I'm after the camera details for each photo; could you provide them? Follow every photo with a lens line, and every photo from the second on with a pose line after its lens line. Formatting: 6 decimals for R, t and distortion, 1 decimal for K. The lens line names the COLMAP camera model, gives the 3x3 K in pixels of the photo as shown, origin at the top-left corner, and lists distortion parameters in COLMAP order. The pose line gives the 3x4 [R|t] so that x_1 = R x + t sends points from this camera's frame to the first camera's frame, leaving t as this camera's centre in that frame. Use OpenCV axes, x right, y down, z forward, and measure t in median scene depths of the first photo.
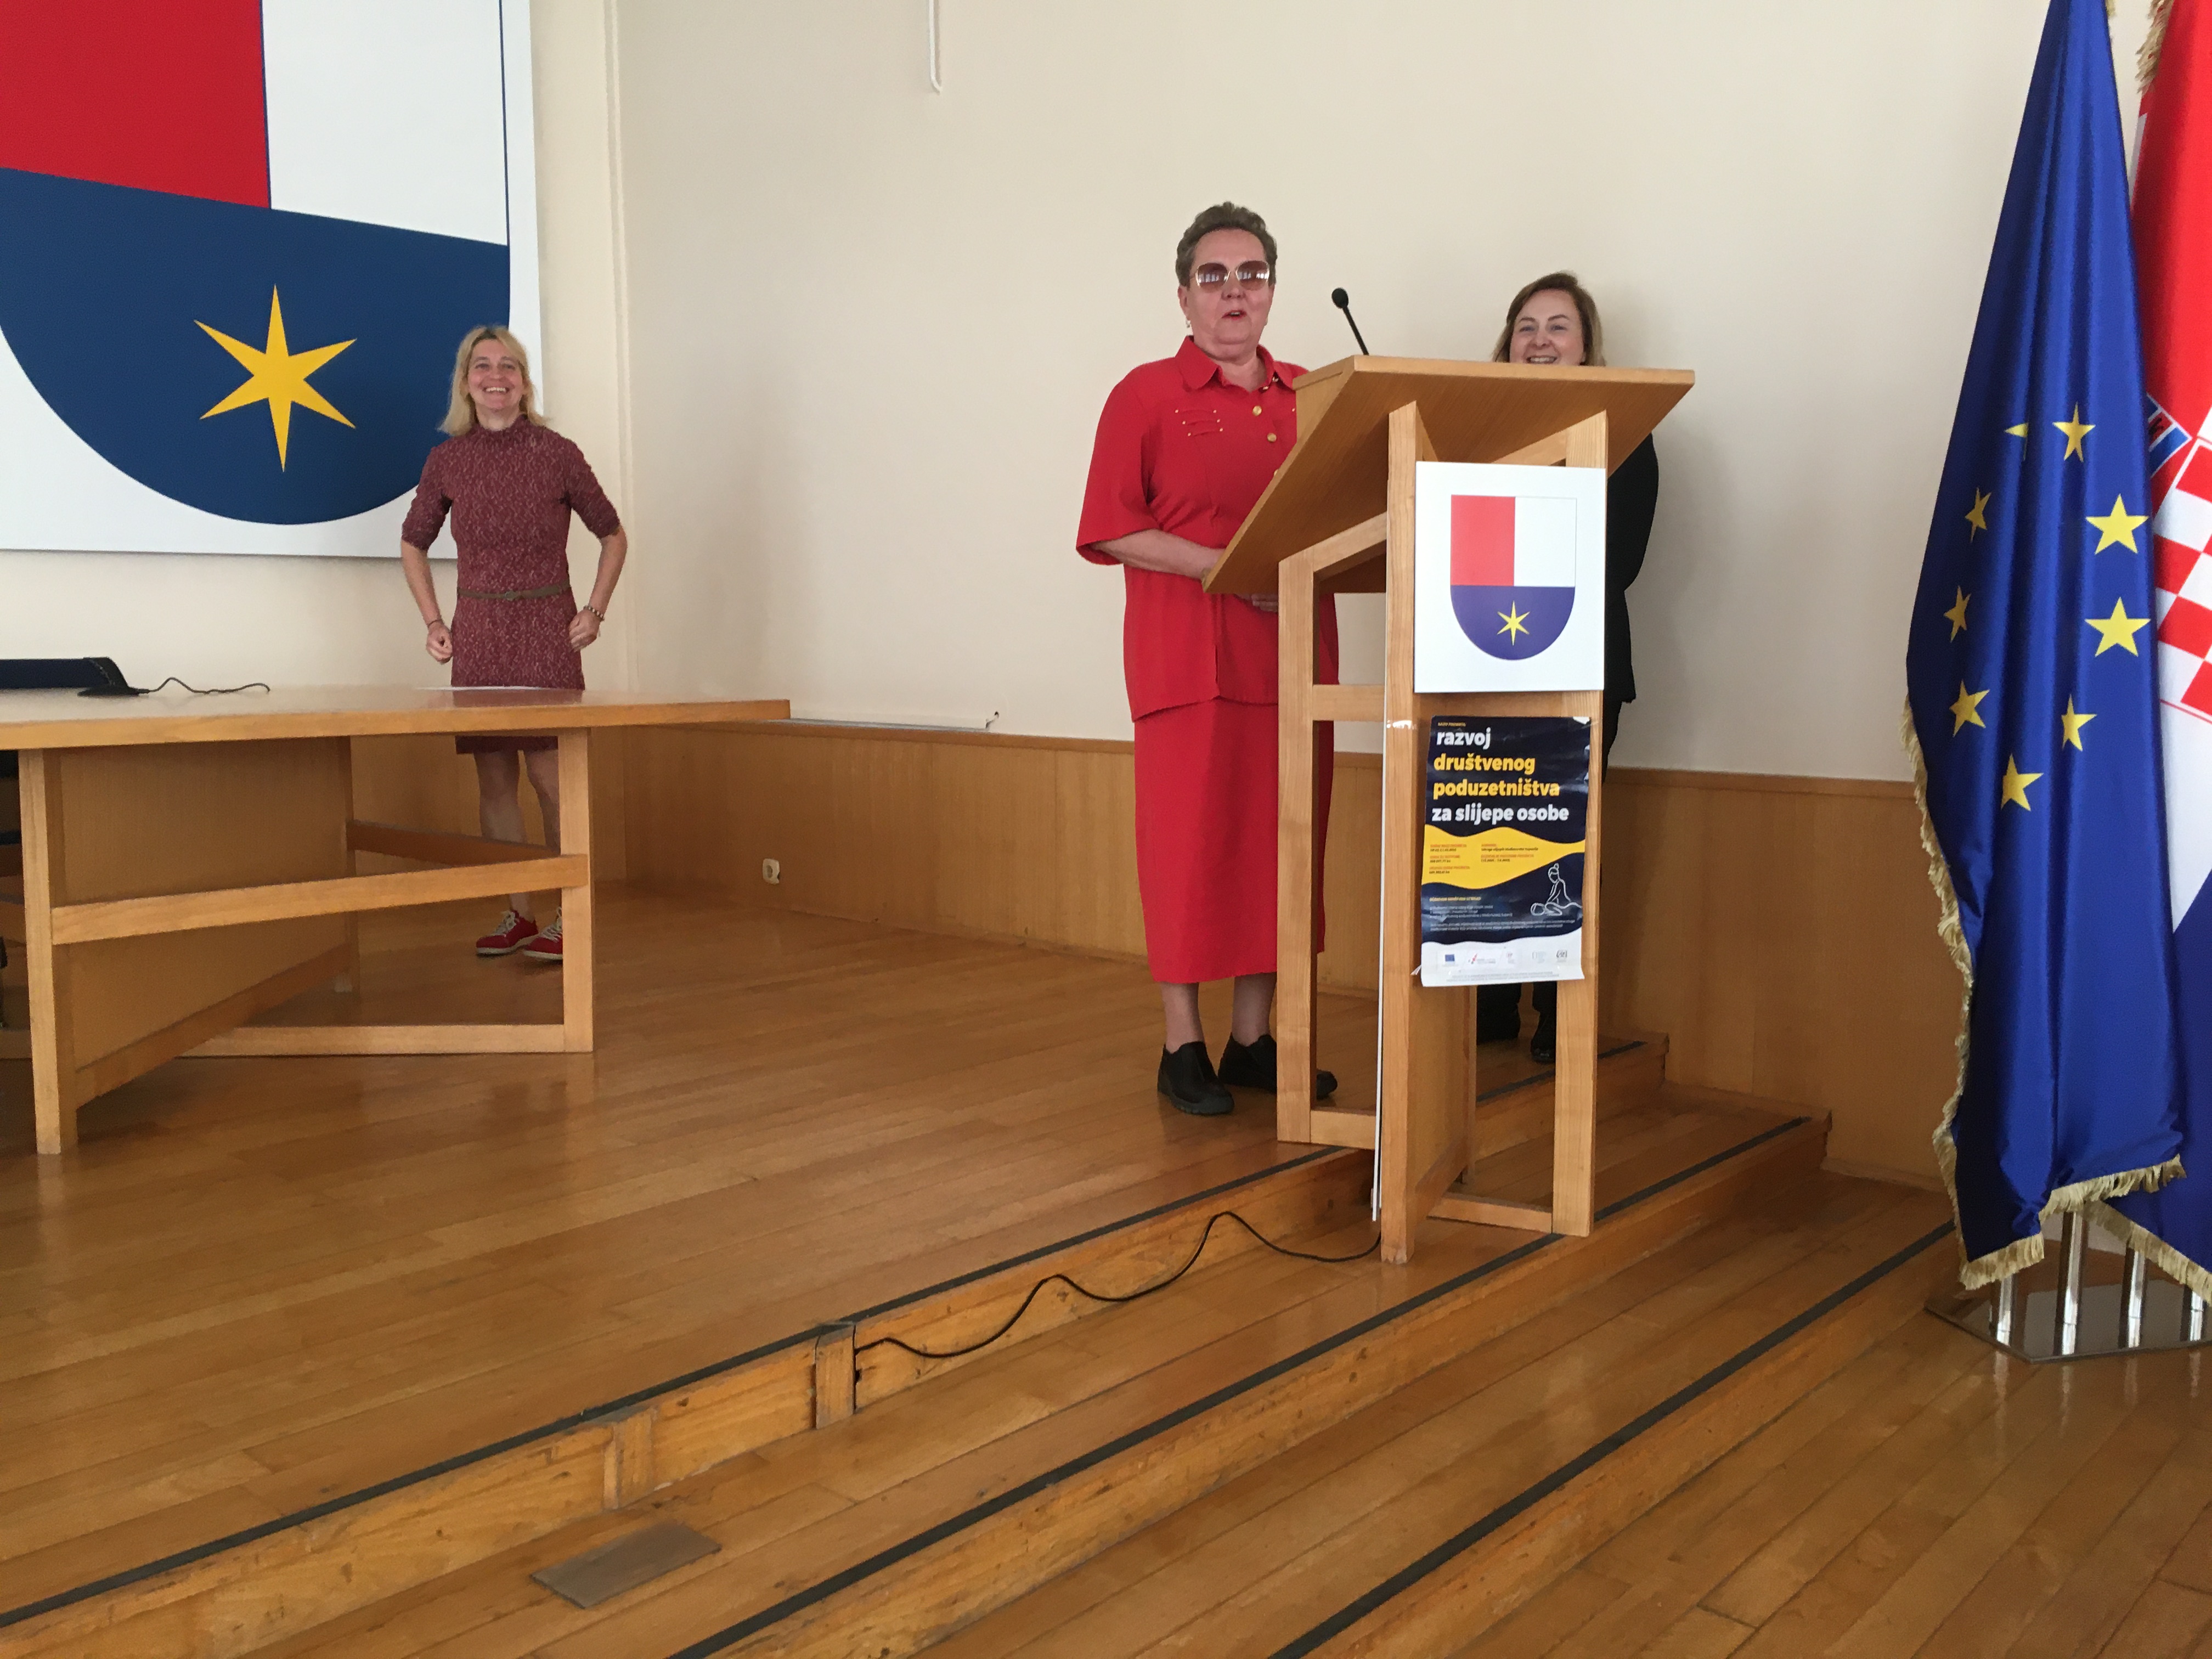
lens RADIAL K [[1874.9, 0, 1099.2], [0, 1874.9, 834.8], [0, 0, 1]] dist [0.049914, -0.051230]
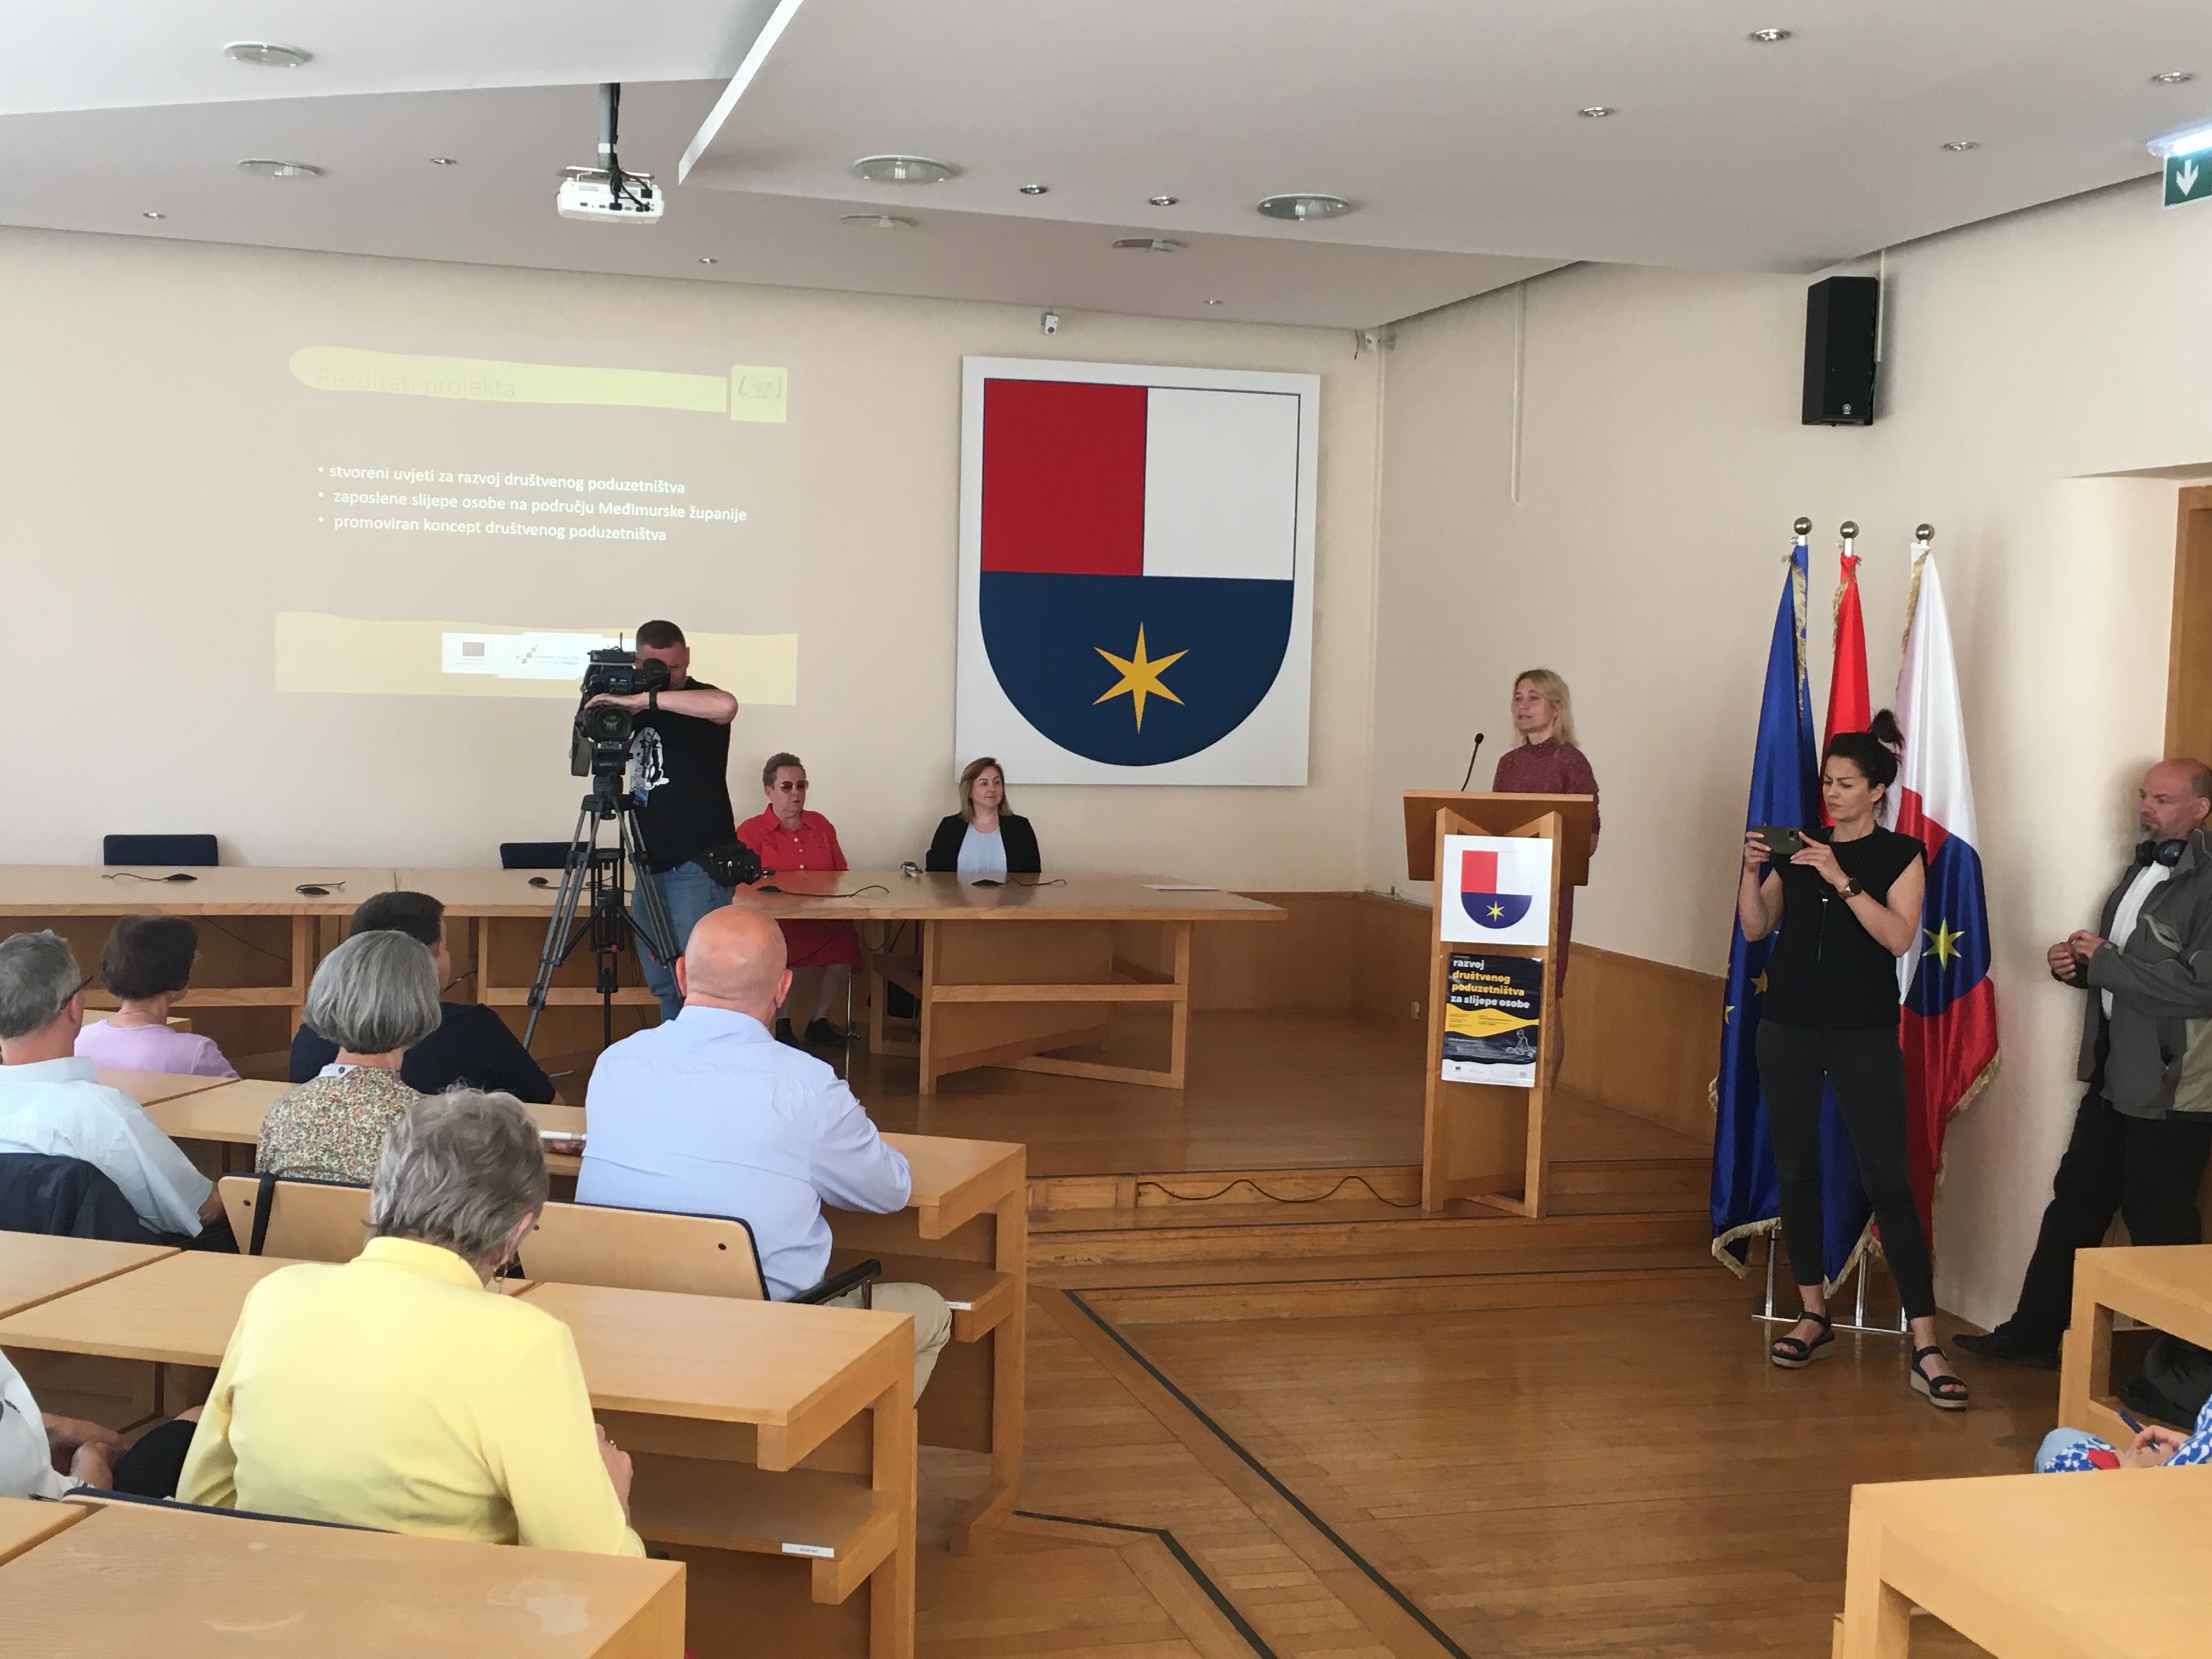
lens RADIAL K [[2477.5, 0, 1110.3], [0, 2477.5, 816.9], [0, 0, 1]] dist [0.017636, 0.000000]
pose [[0.849539, 0.053813, -0.524774, 1.281262], [-0.086702, 0.995499, -0.038276, -0.073266], [0.520352, 0.078016, 0.850381, -1.560874]]
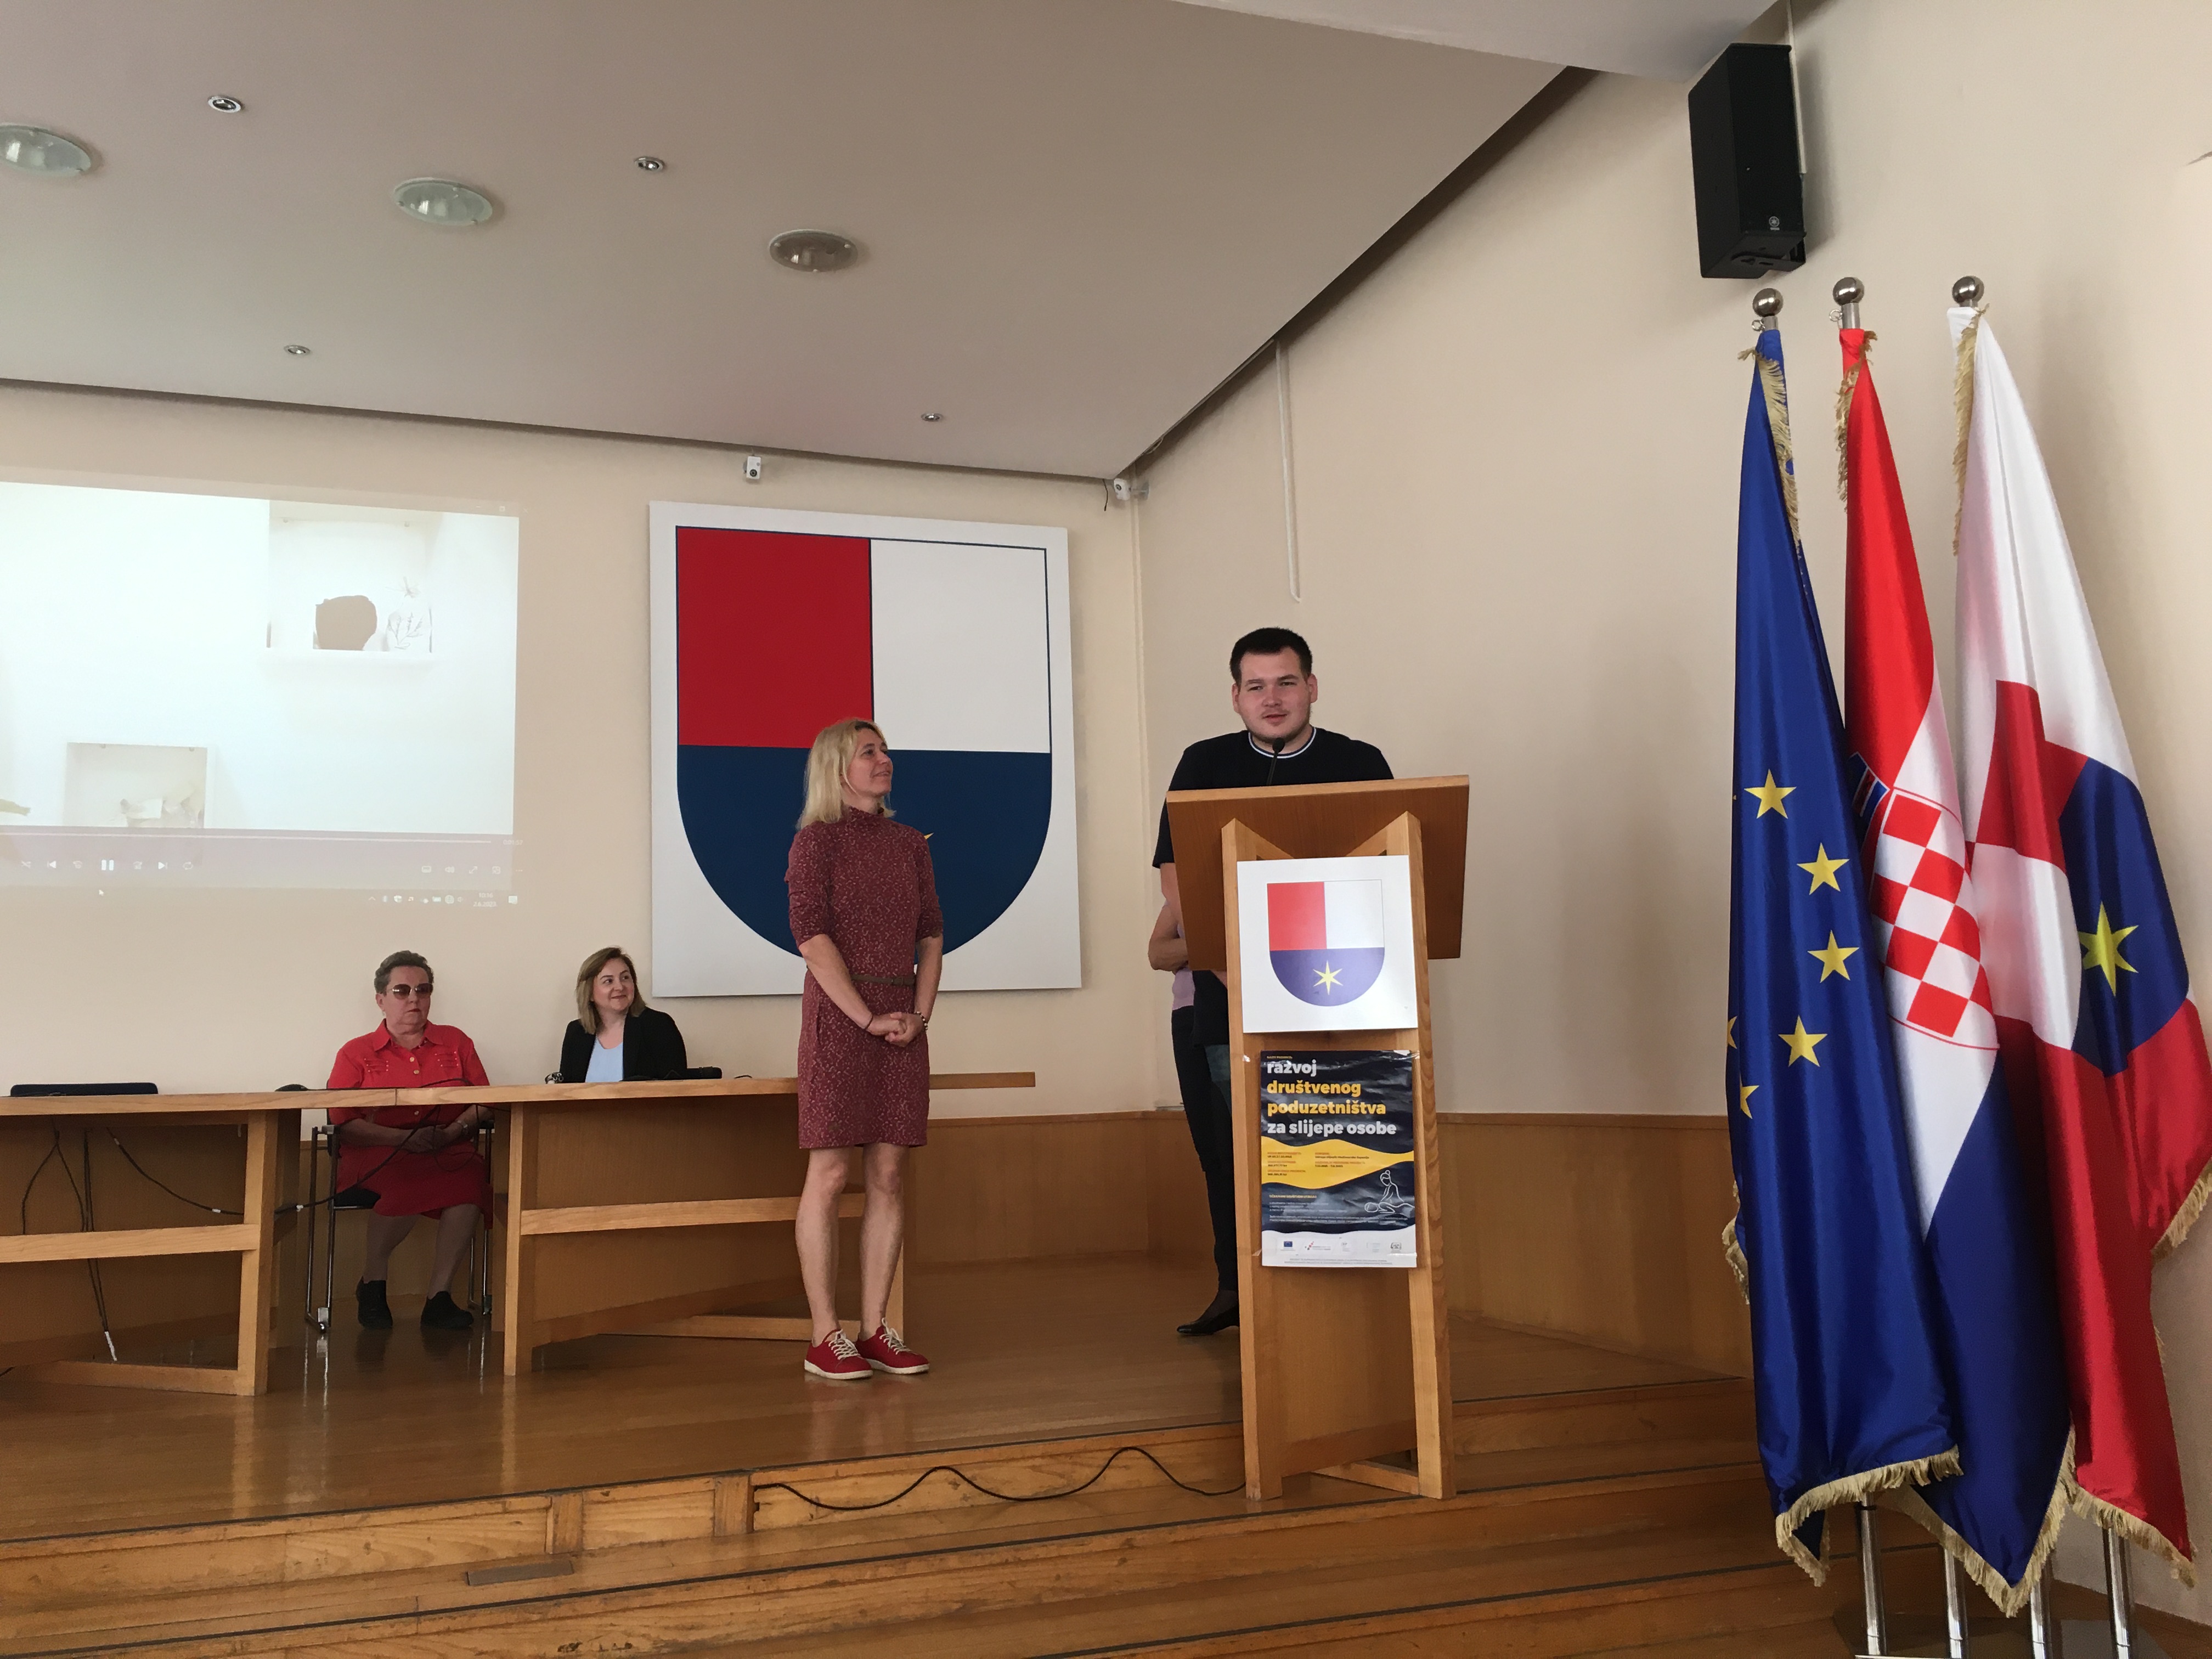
lens RADIAL K [[1874.9, 0, 1107.9], [0, 1874.9, 821.5], [0, 0, 1]] dist [0.049914, -0.051230]
pose [[0.881027, -0.091741, -0.464085, 0.684770], [-0.022444, 0.971805, -0.234717, 0.088061], [0.472533, 0.217208, 0.854127, -0.193361]]
